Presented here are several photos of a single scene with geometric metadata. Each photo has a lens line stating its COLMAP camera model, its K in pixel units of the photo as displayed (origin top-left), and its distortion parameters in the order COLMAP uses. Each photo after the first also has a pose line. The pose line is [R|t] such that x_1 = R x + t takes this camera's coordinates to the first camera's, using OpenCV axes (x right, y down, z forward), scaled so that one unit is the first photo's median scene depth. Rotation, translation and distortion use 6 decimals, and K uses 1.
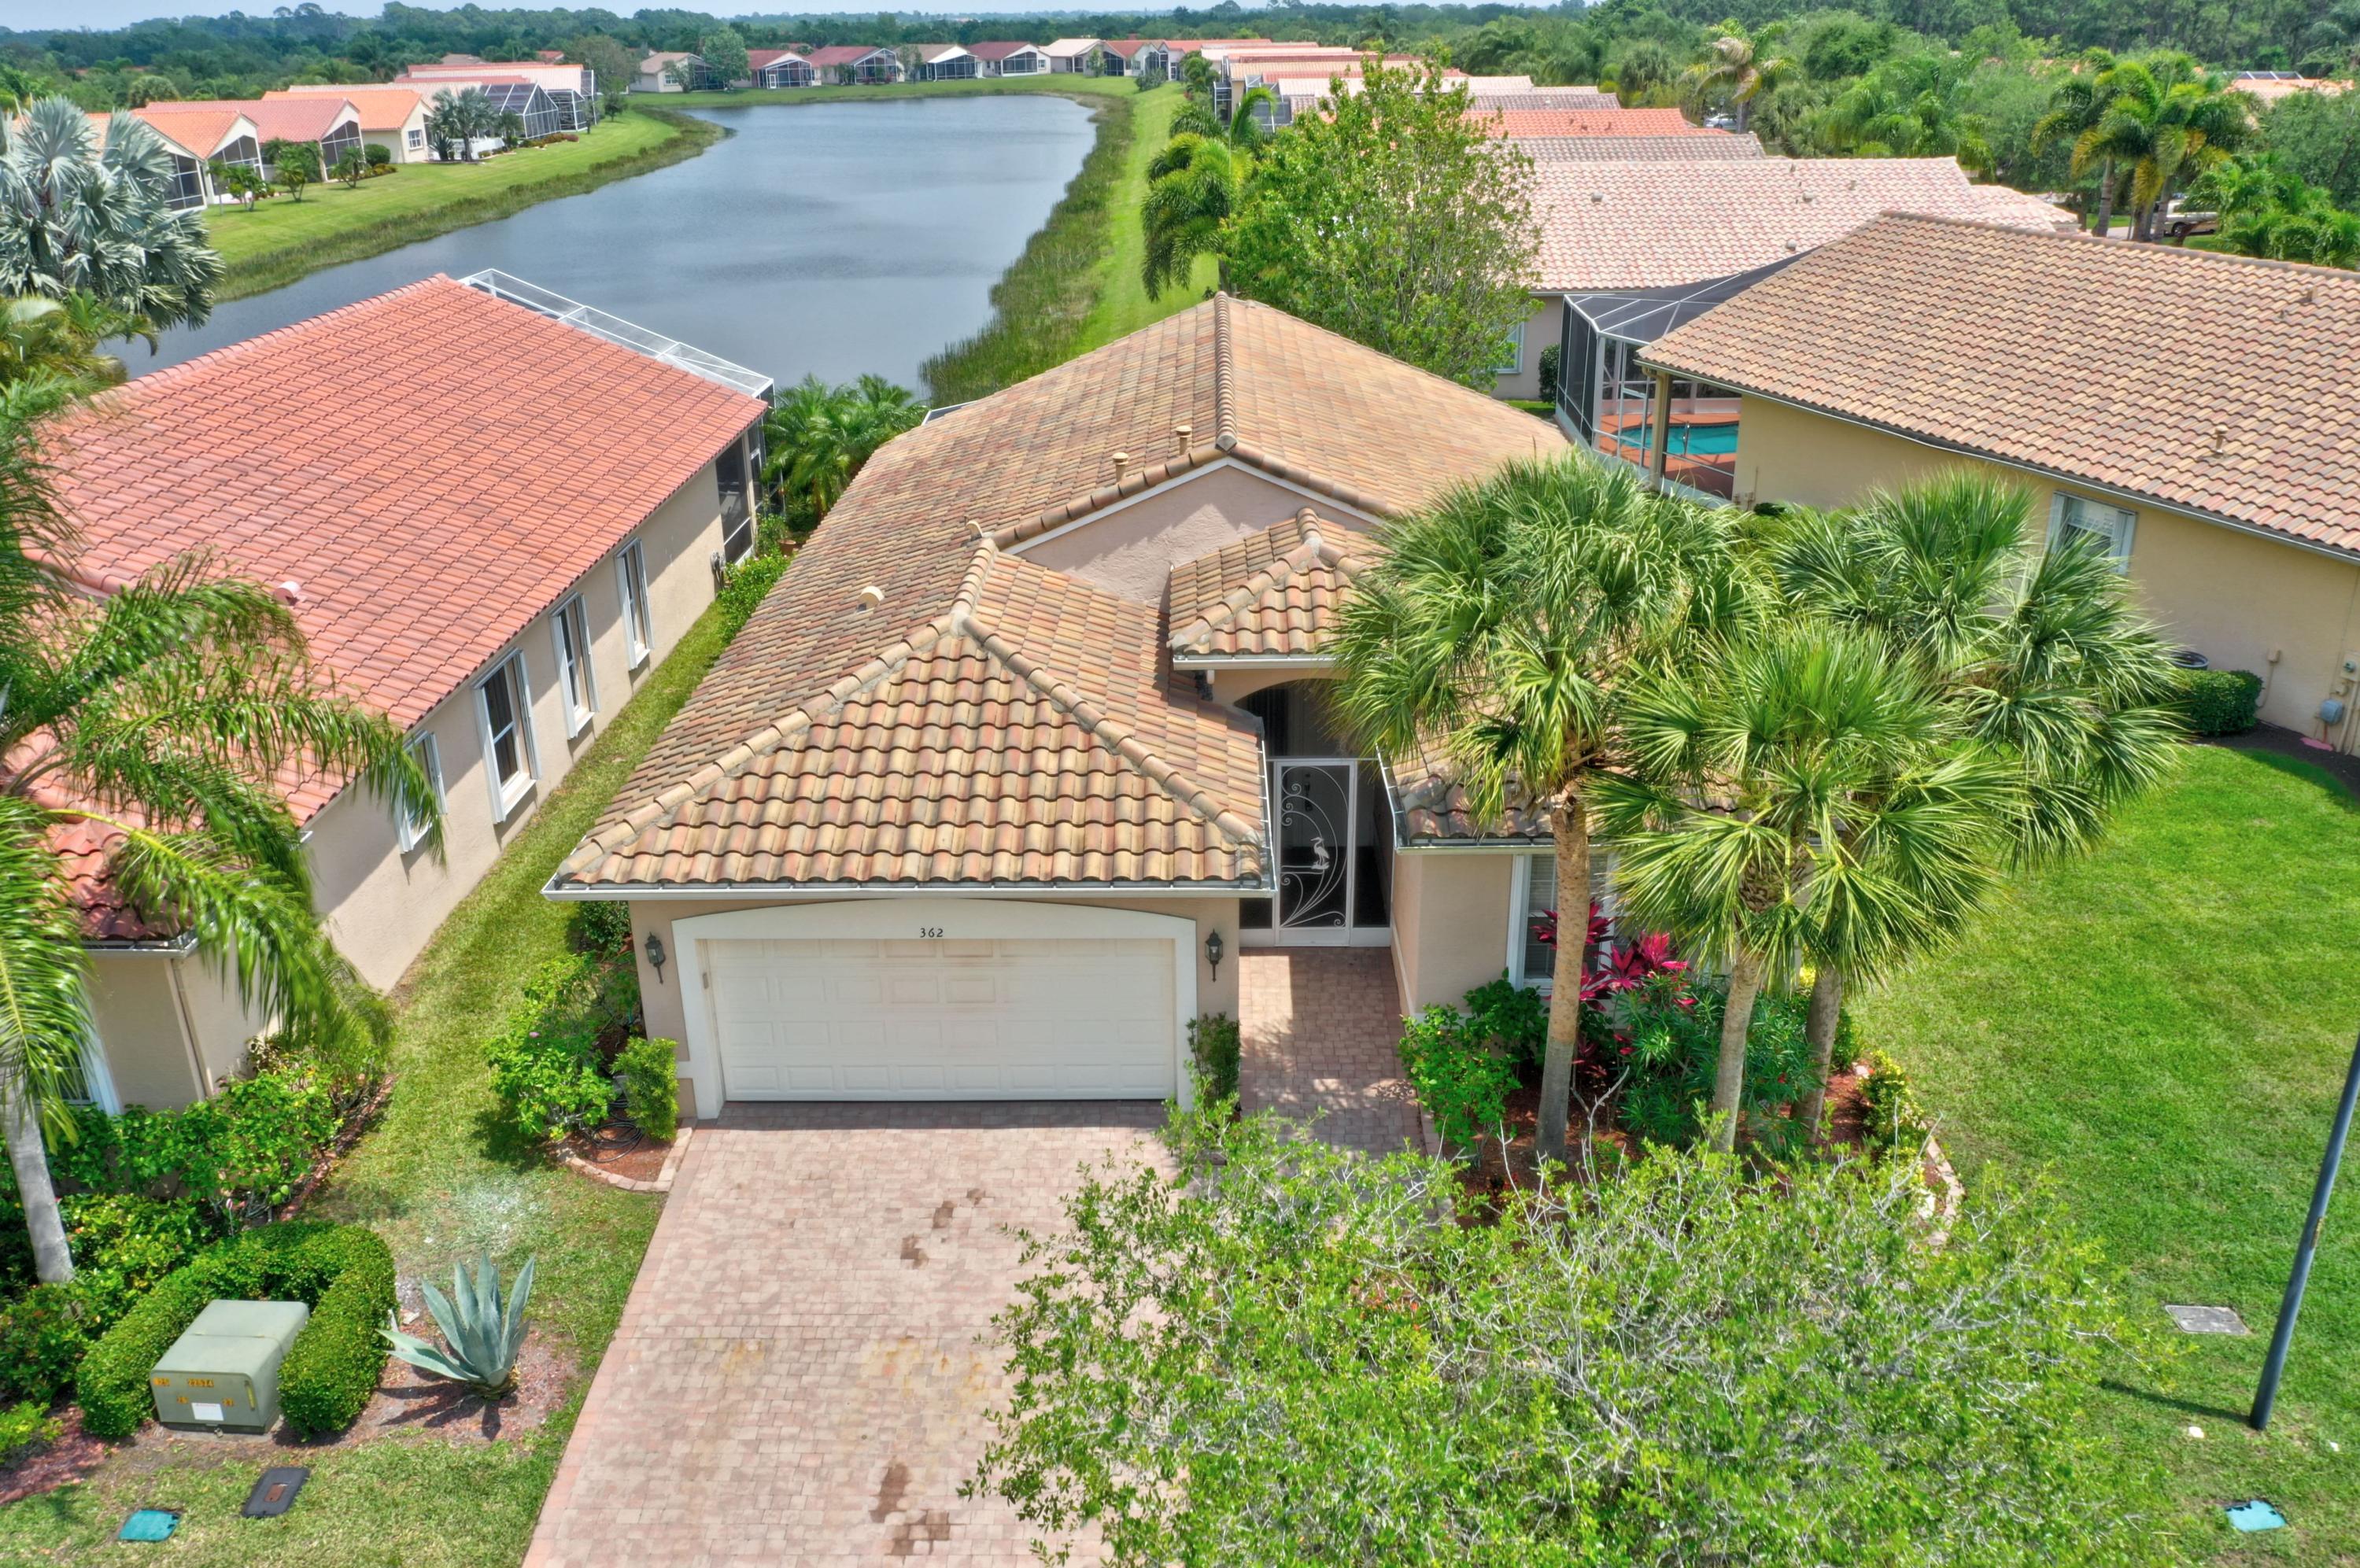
lens RADIAL K [[1832.8, 0, 1185.1], [0, 1832.8, 772.1], [0, 0, 1]] dist [-0.025288, -0.005402]
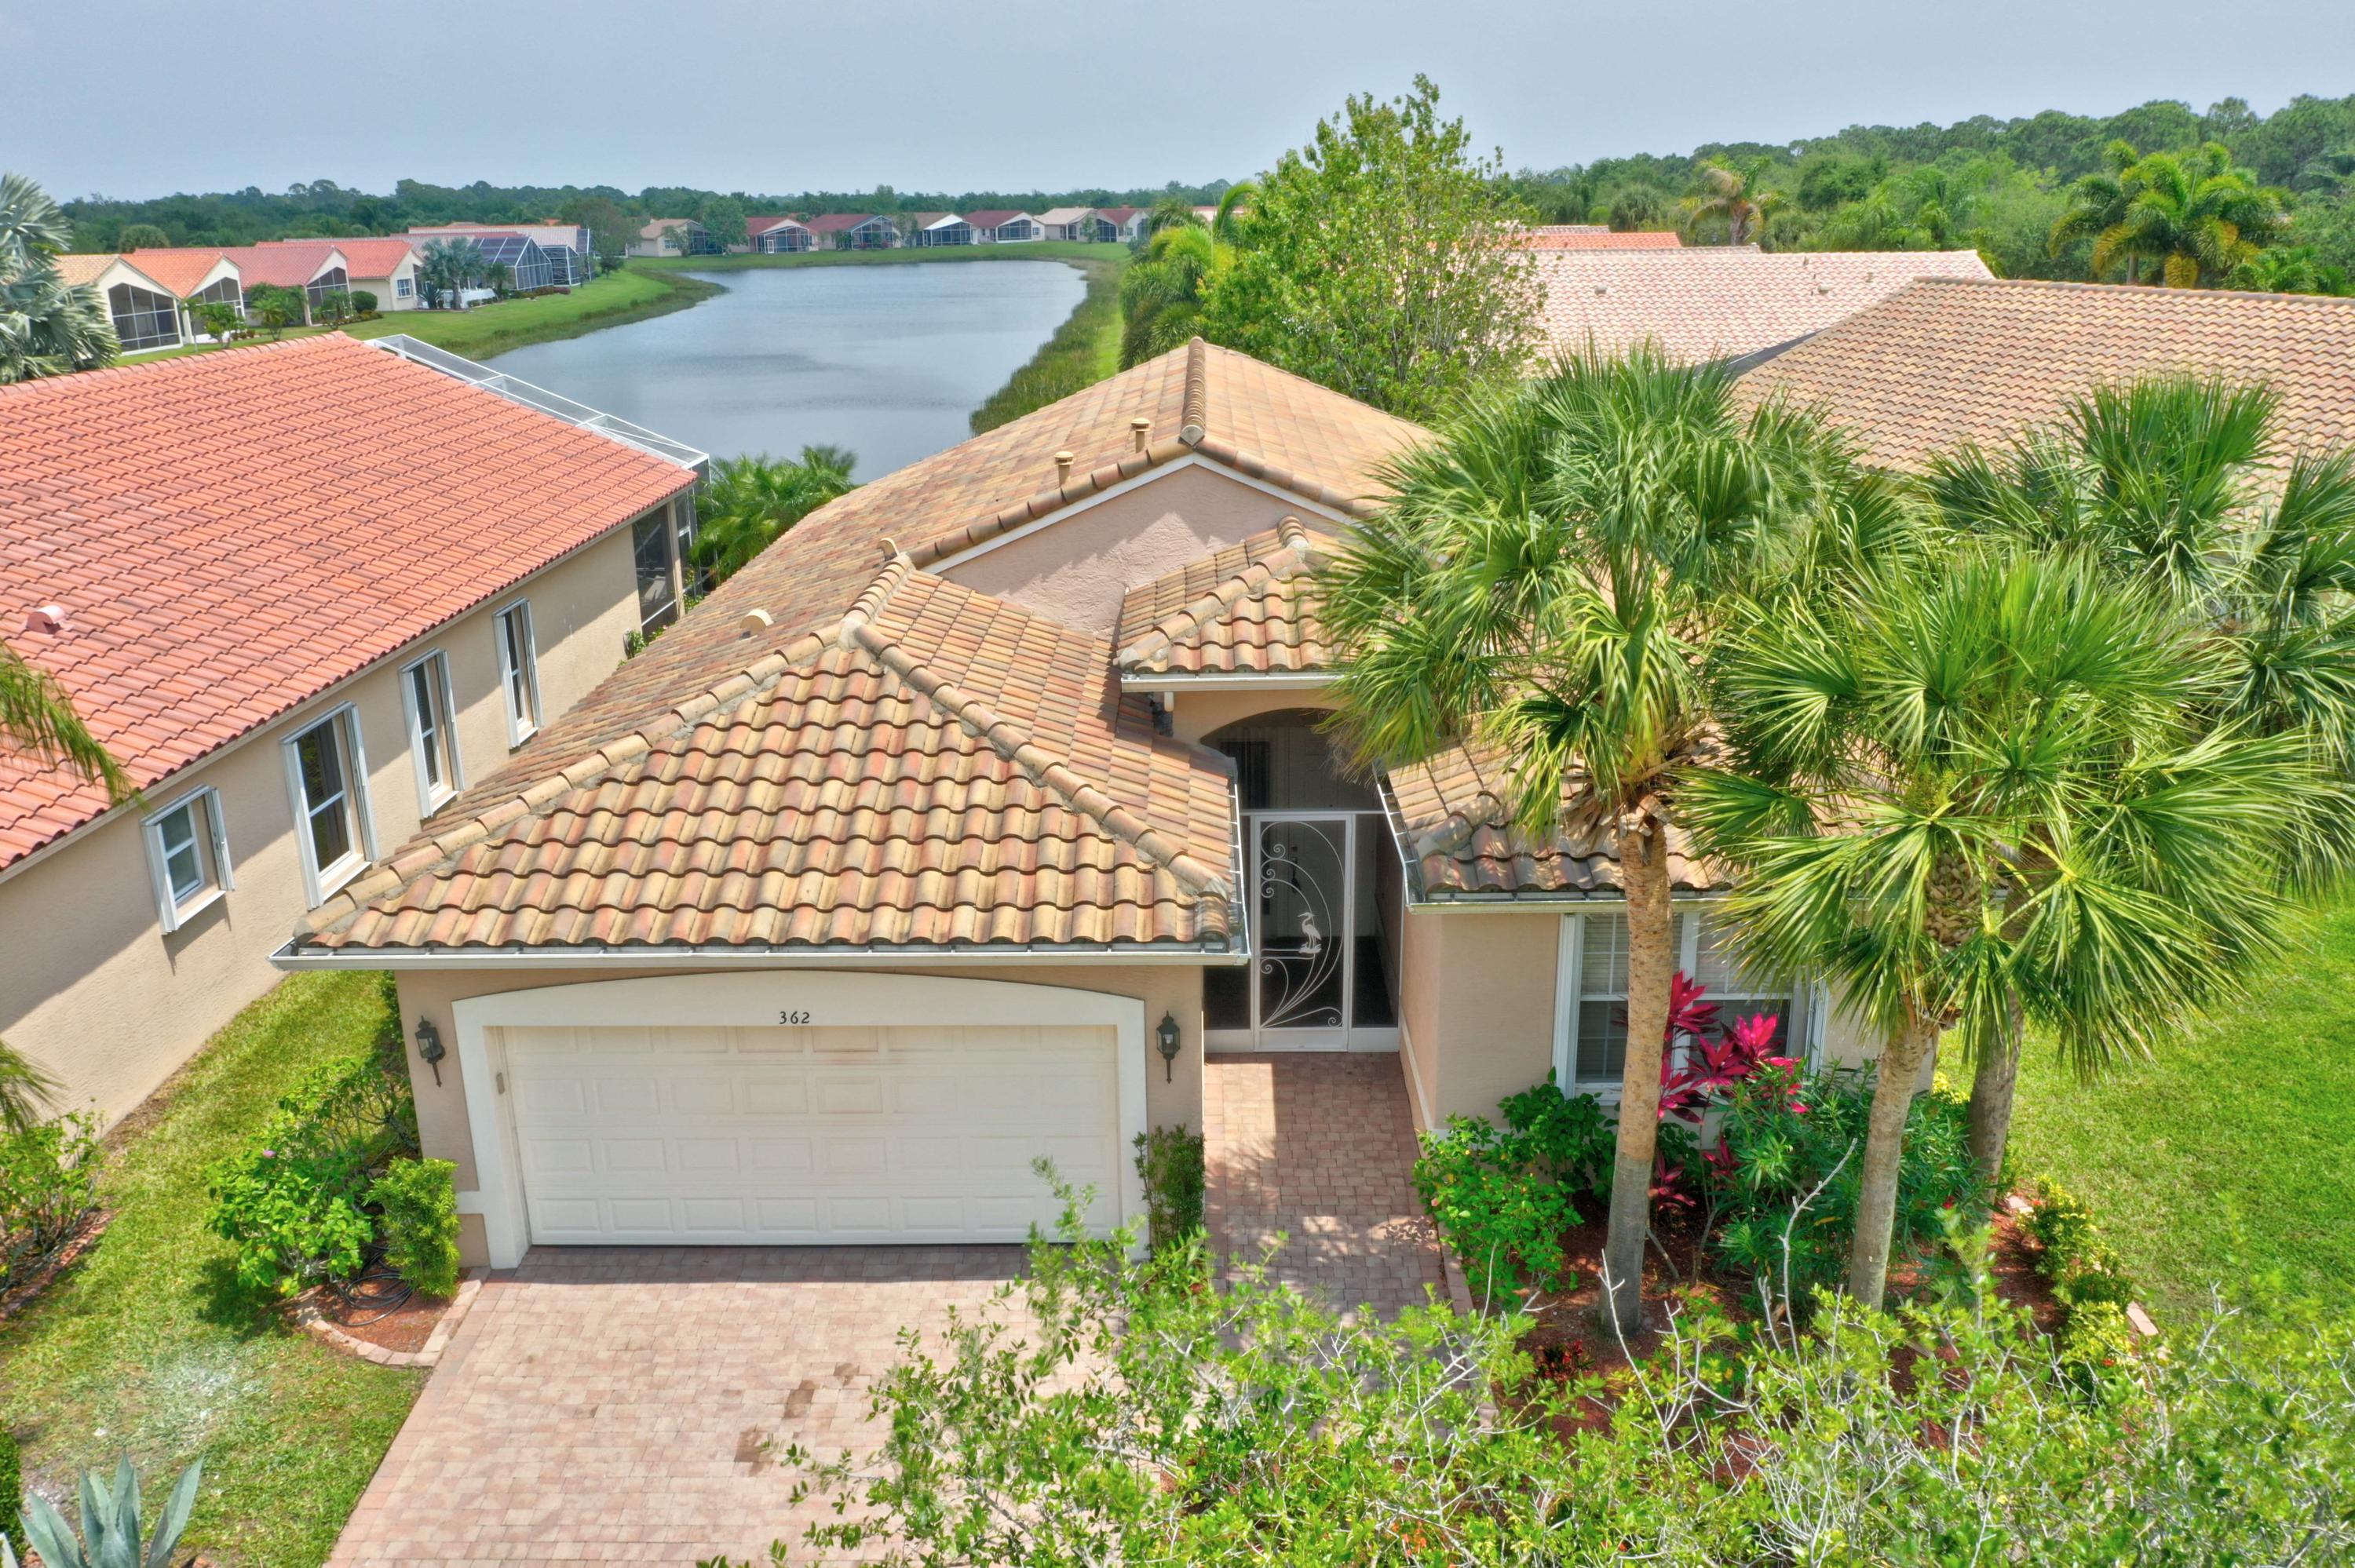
lens RADIAL K [[1825.7, 0, 1182.6], [0, 1825.7, 788.5], [0, 0, 1]] dist [-0.026479, -0.003252]
pose [[0.999998, -0.001061, 0.001788, 0.019245], [0.001200, 0.996813, -0.079761, 0.050301], [-0.001698, 0.079763, 0.996812, 0.227555]]
